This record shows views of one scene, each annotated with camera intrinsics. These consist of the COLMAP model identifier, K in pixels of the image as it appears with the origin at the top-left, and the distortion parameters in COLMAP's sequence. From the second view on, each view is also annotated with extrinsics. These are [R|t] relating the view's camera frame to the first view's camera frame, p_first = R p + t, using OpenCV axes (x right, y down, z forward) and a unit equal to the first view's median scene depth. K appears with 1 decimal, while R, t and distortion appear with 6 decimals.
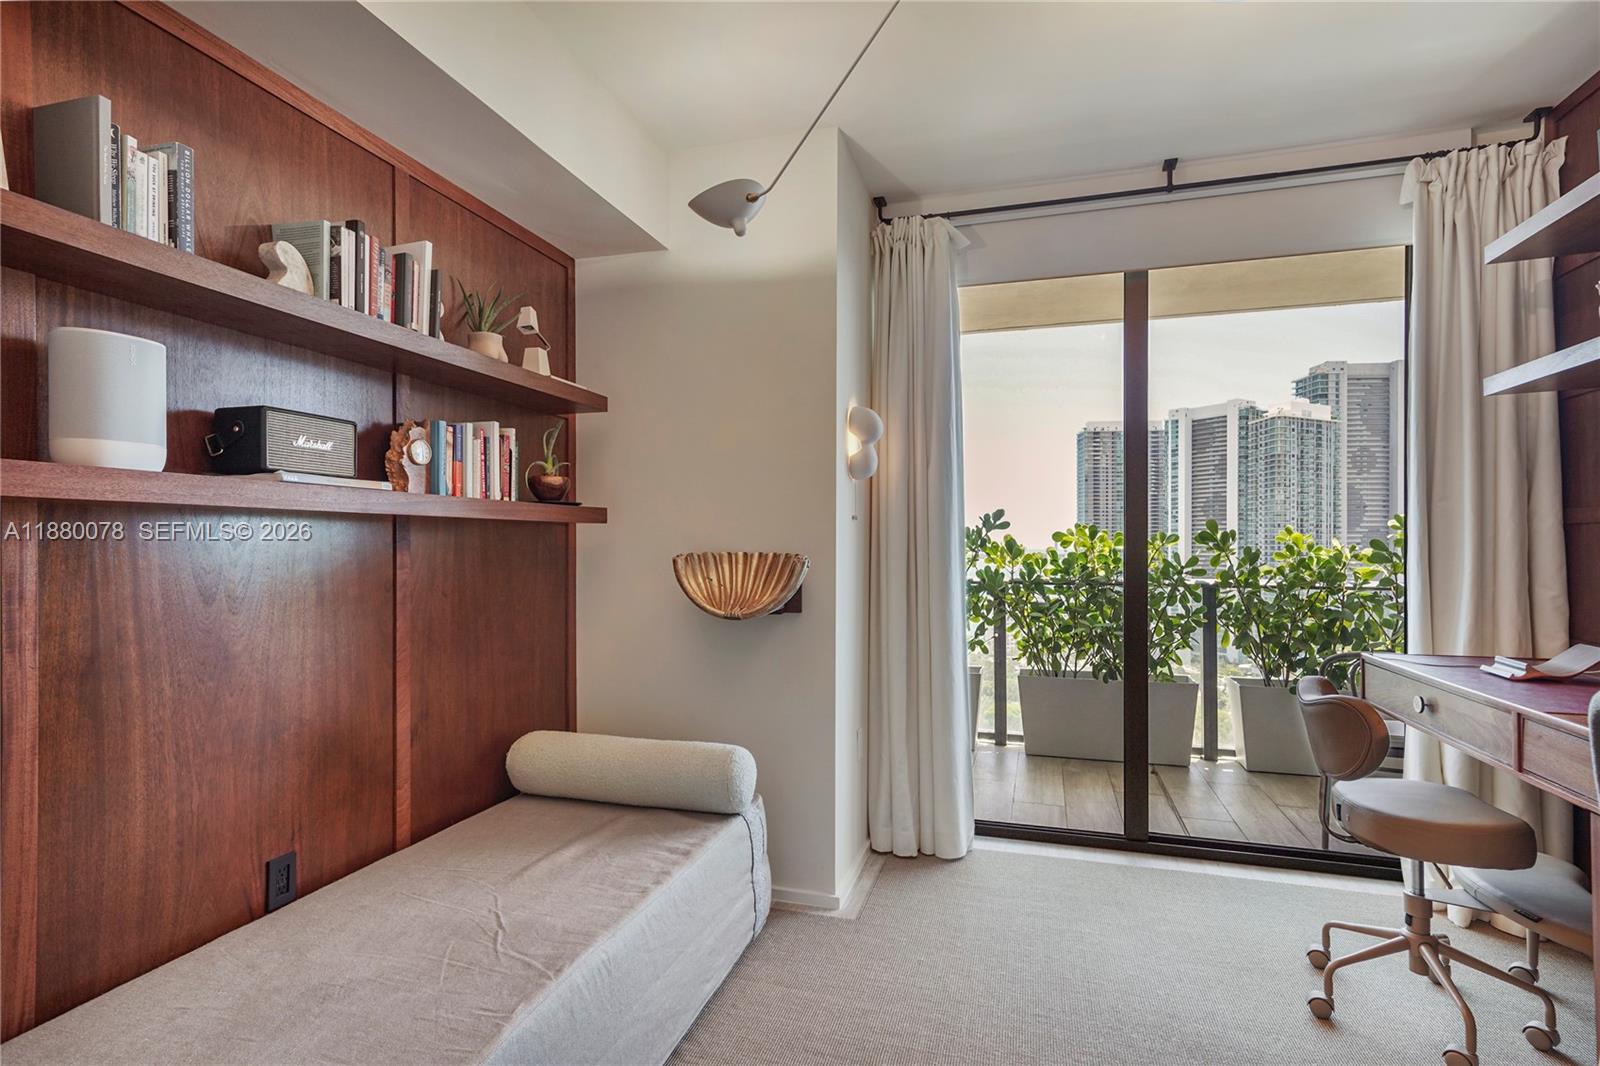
lens RADIAL K [[792.9, 0, 799.0], [0, 792.9, 543.9], [0, 0, 1]] dist [-0.000282, 0.010080]
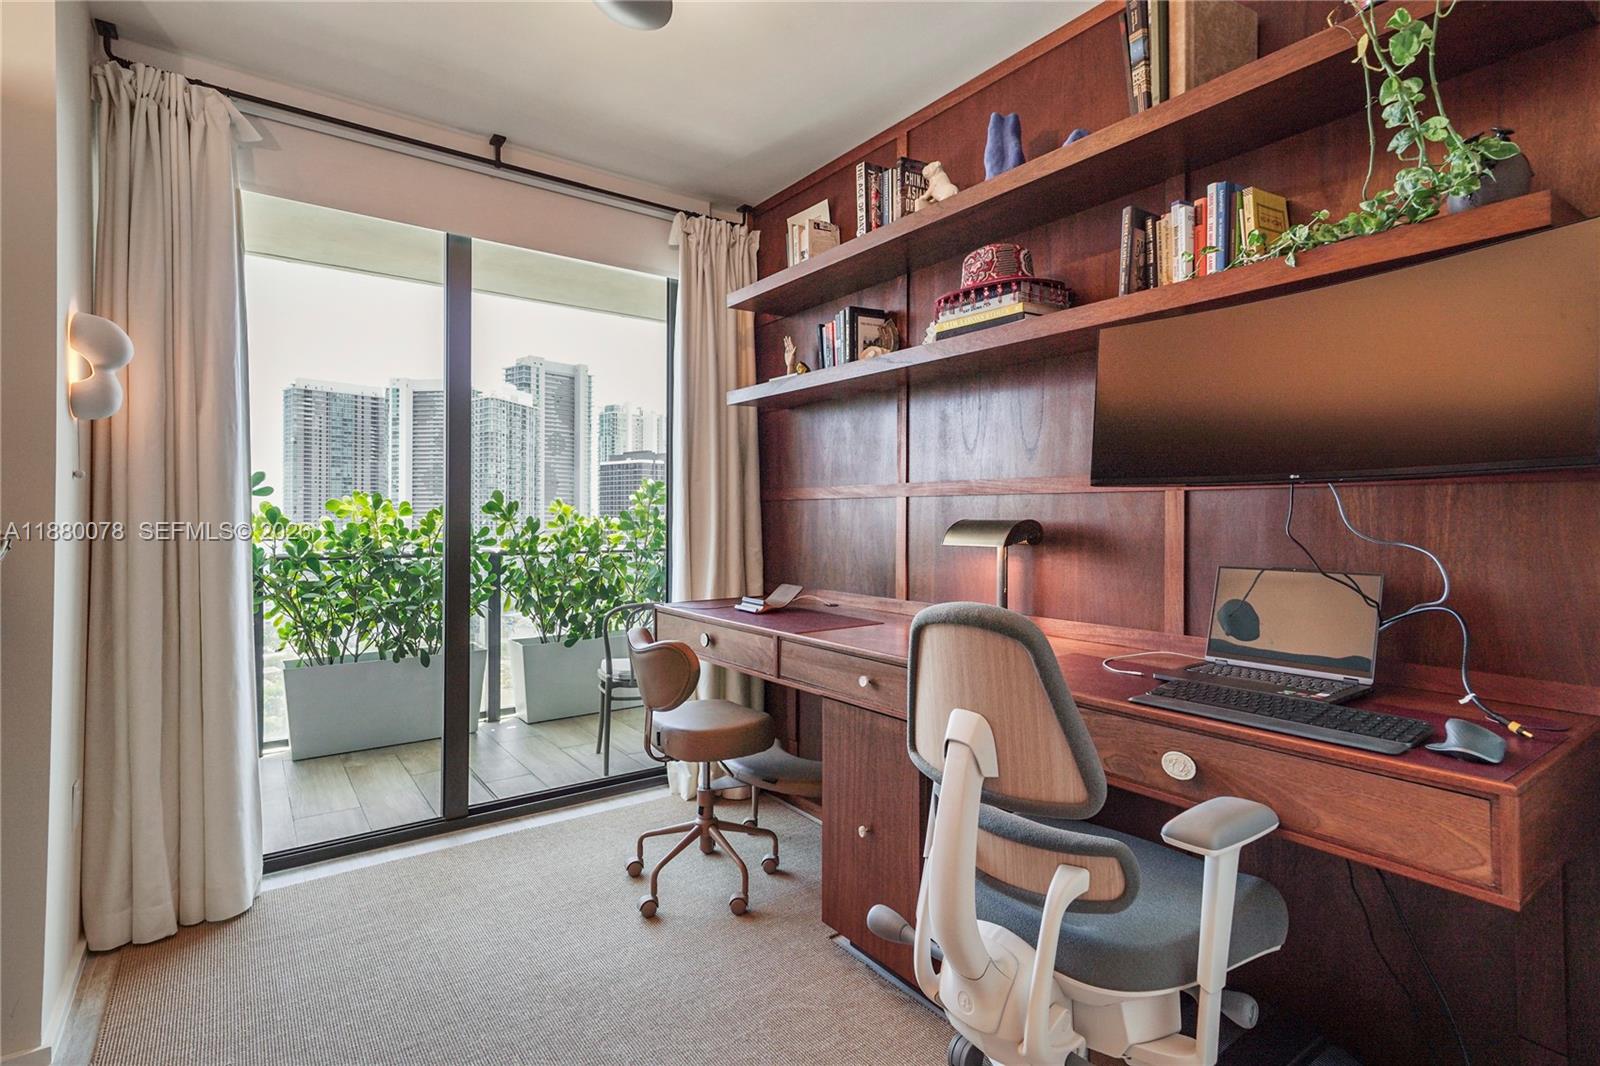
lens RADIAL K [[781.9, 0, 799.1], [0, 781.9, 510.9], [0, 0, 1]] dist [0.016245, 0.000526]
pose [[0.602333, 0.005825, 0.798224, -0.084125], [-0.003140, 0.999983, -0.004927, -0.000474], [-0.798239, 0.000462, 0.602341, 0.073730]]
